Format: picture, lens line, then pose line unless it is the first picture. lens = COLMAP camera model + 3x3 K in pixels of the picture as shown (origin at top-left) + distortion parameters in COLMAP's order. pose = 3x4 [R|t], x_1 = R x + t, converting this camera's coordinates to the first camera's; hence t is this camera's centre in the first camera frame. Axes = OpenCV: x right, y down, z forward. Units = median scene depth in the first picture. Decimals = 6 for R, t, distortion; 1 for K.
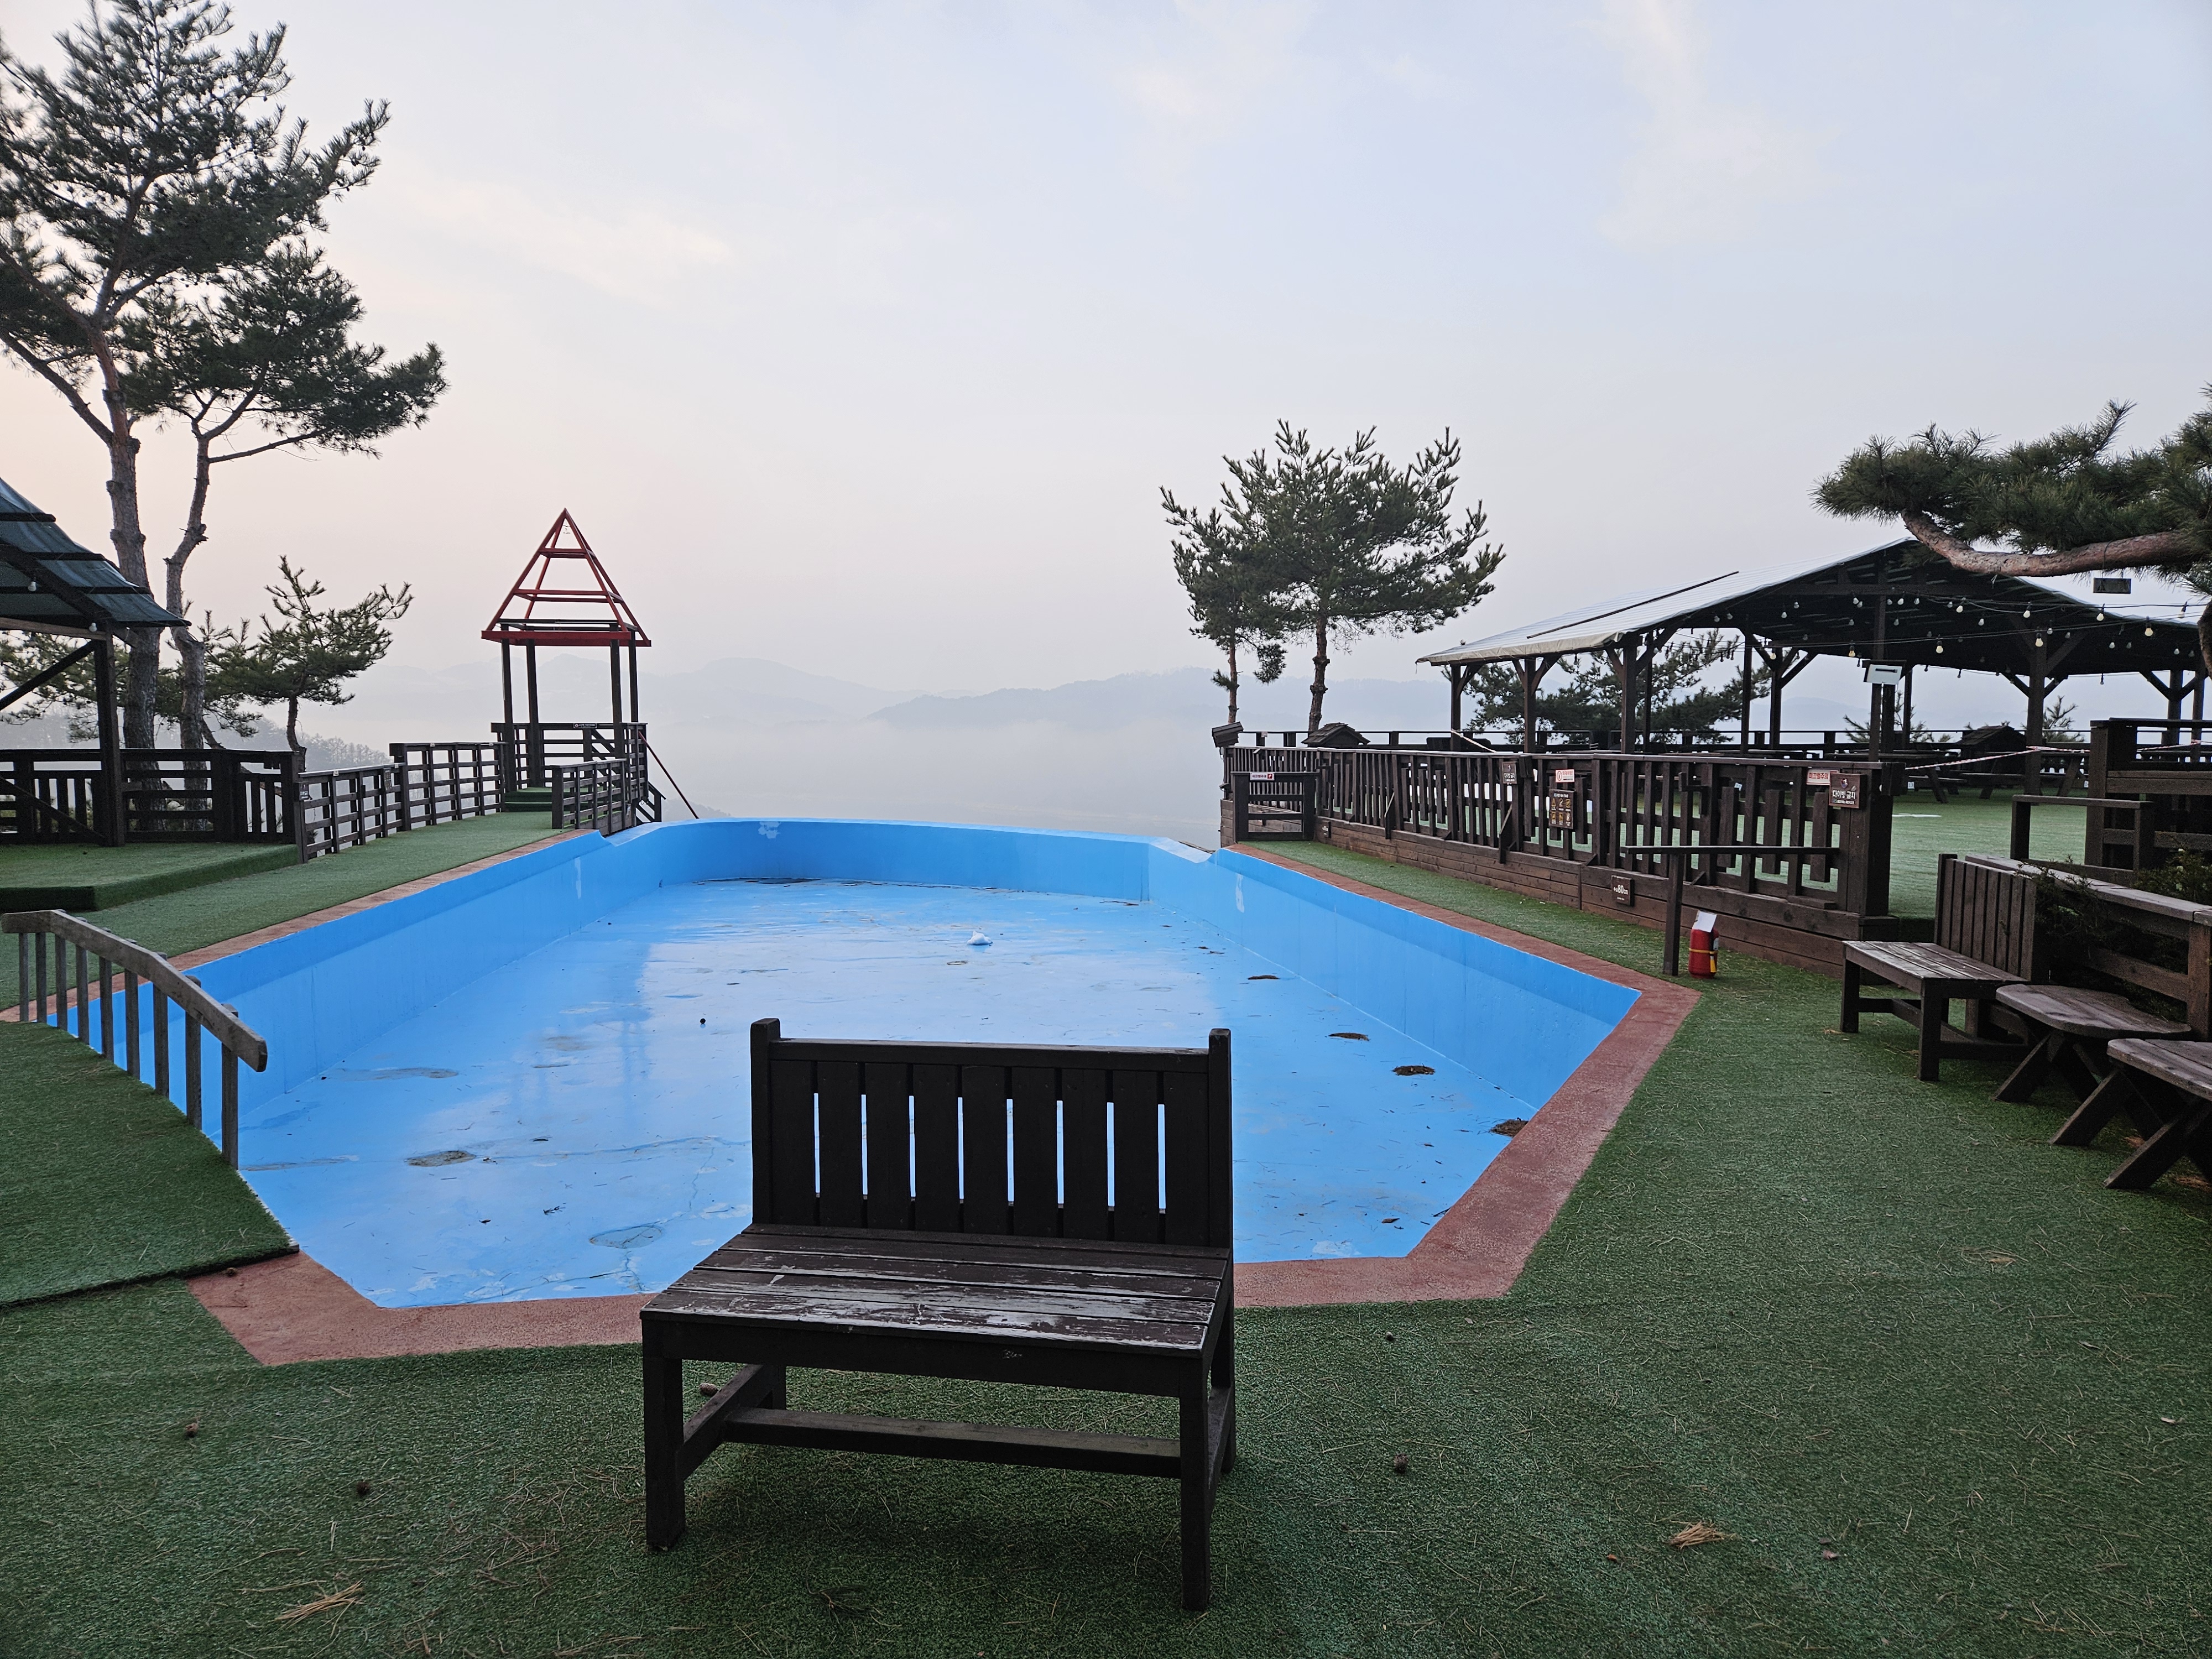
lens RADIAL K [[1386.0, 0, 1106.4], [0, 1386.0, 840.8], [0, 0, 1]] dist [0.003277, 0.000648]
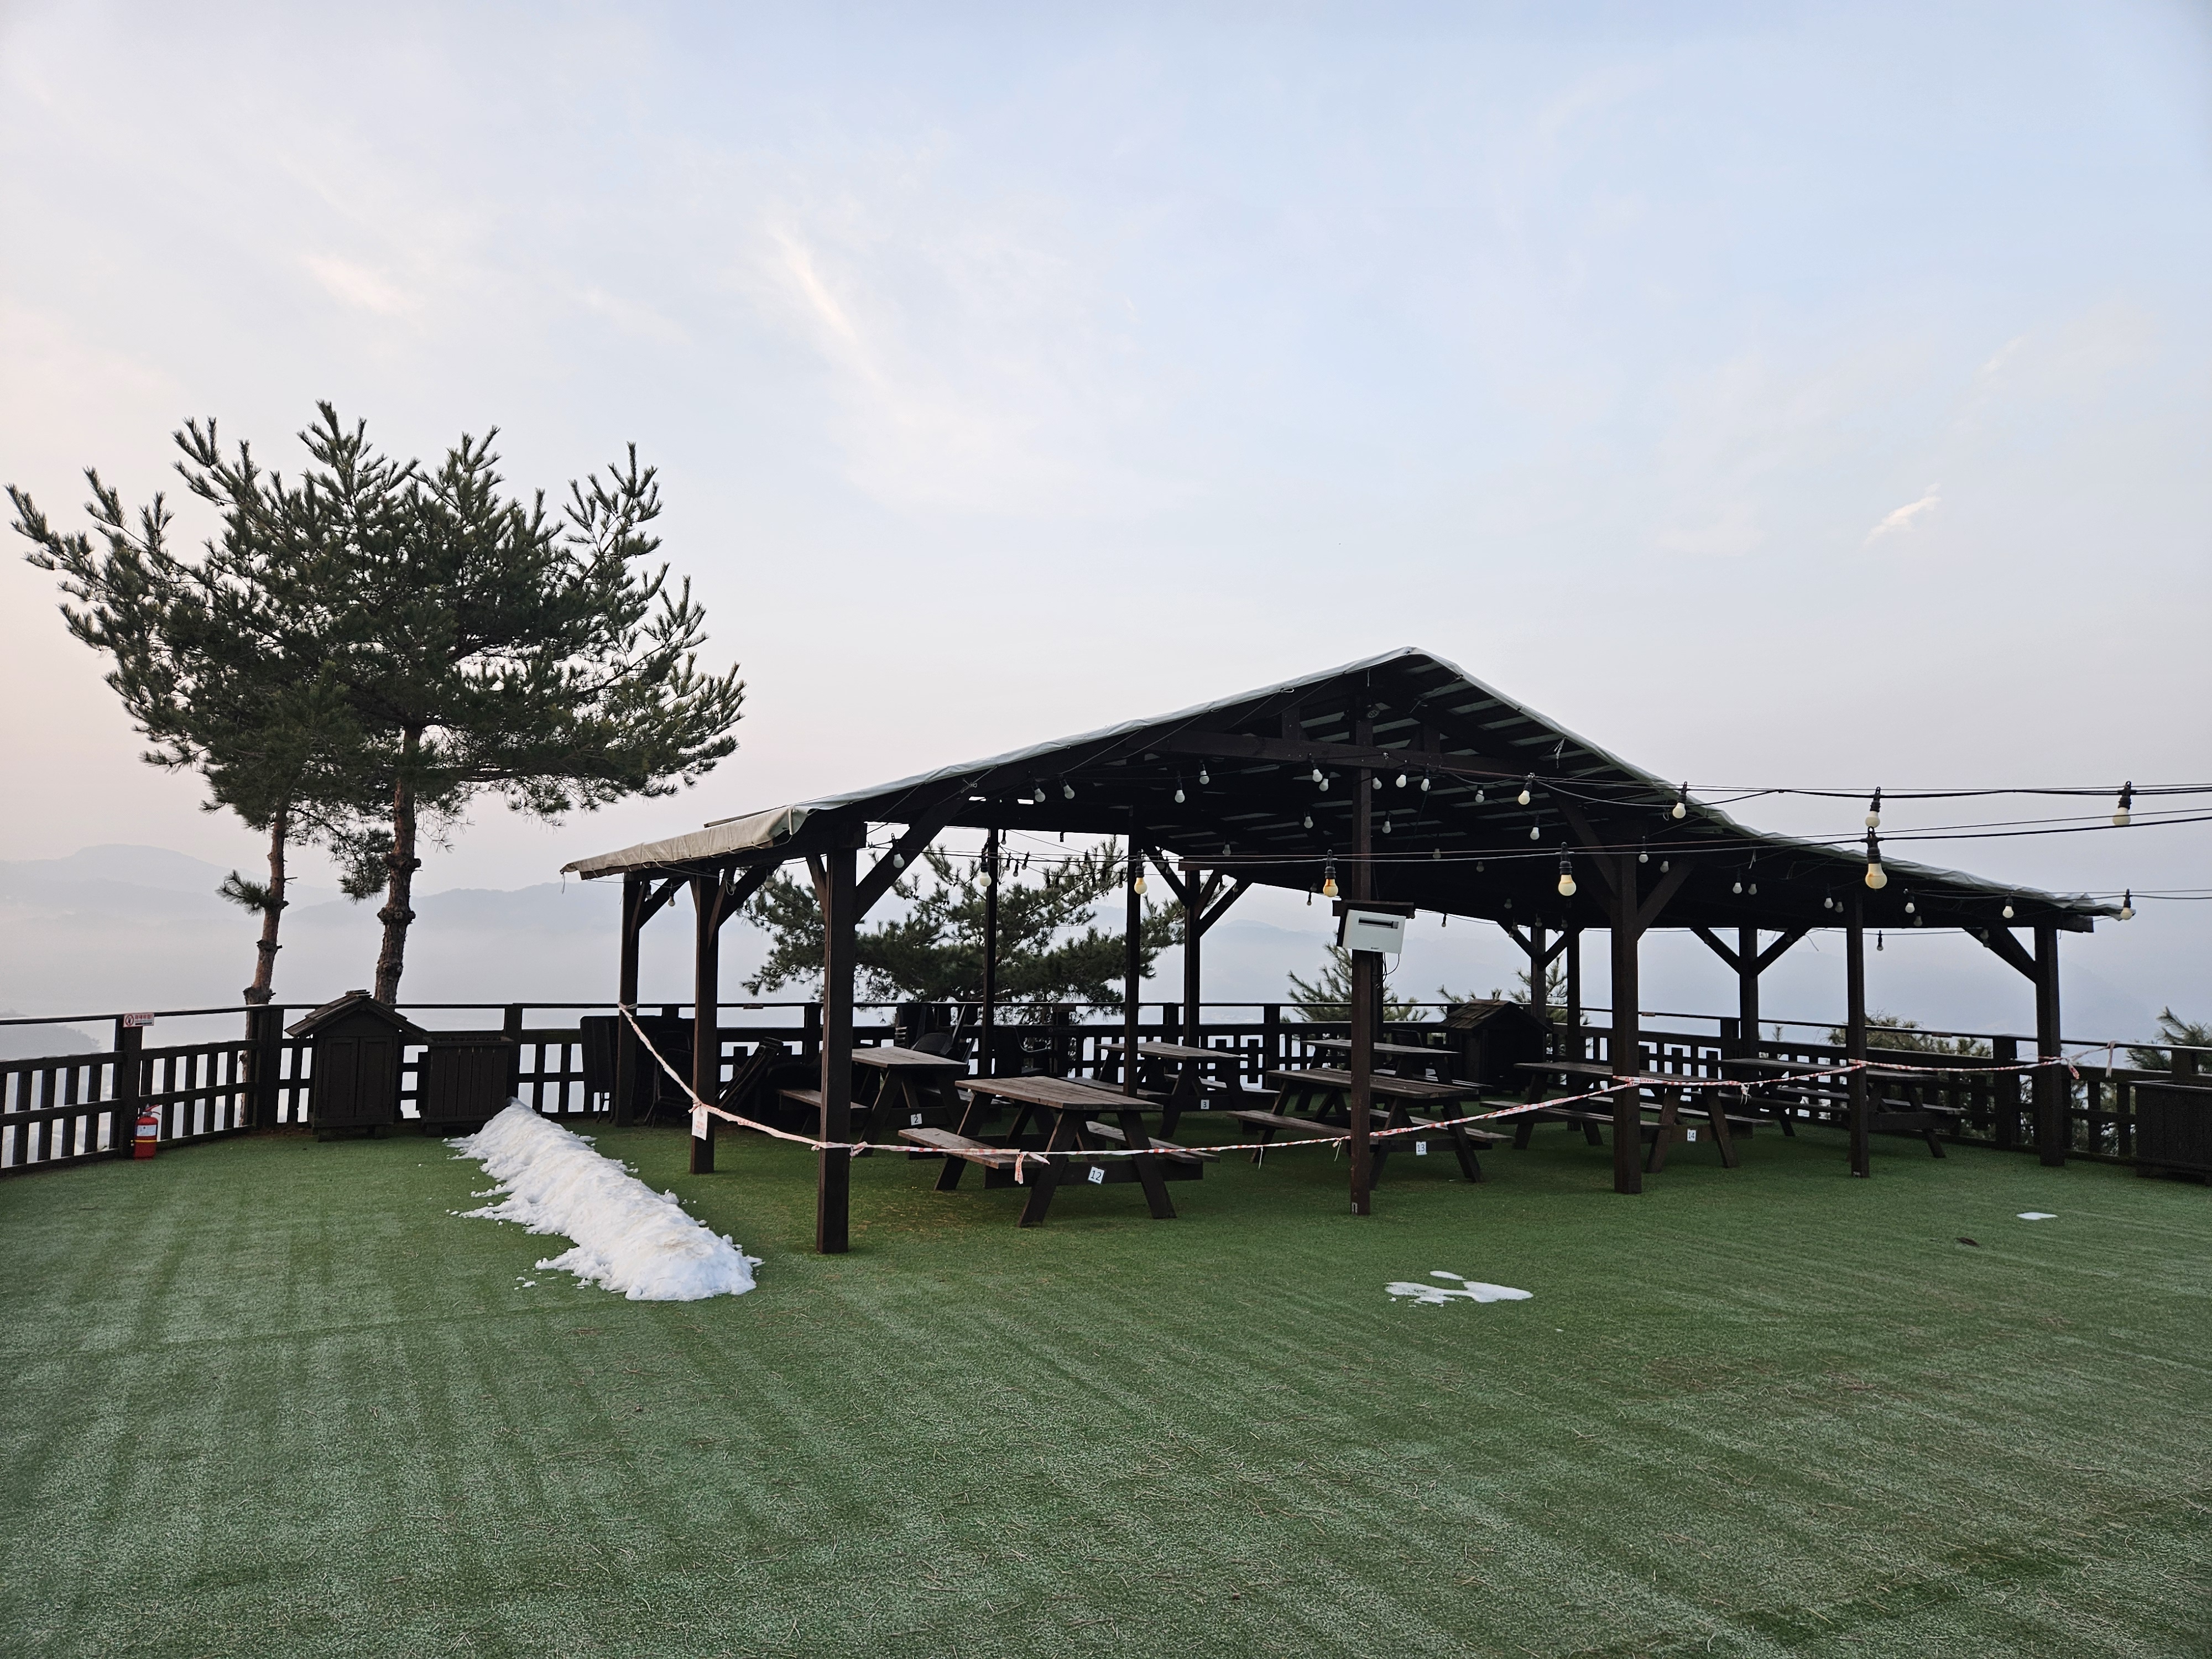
lens RADIAL K [[1475.0, 0, 1101.0], [0, 1475.0, 818.7], [0, 0, 1]] dist [0.104945, -0.139828]
pose [[0.932734, 0.050934, 0.356948, 0.208959], [0.008302, 0.986676, -0.162486, -0.054999], [-0.360468, 0.154520, 0.919884, 0.404331]]
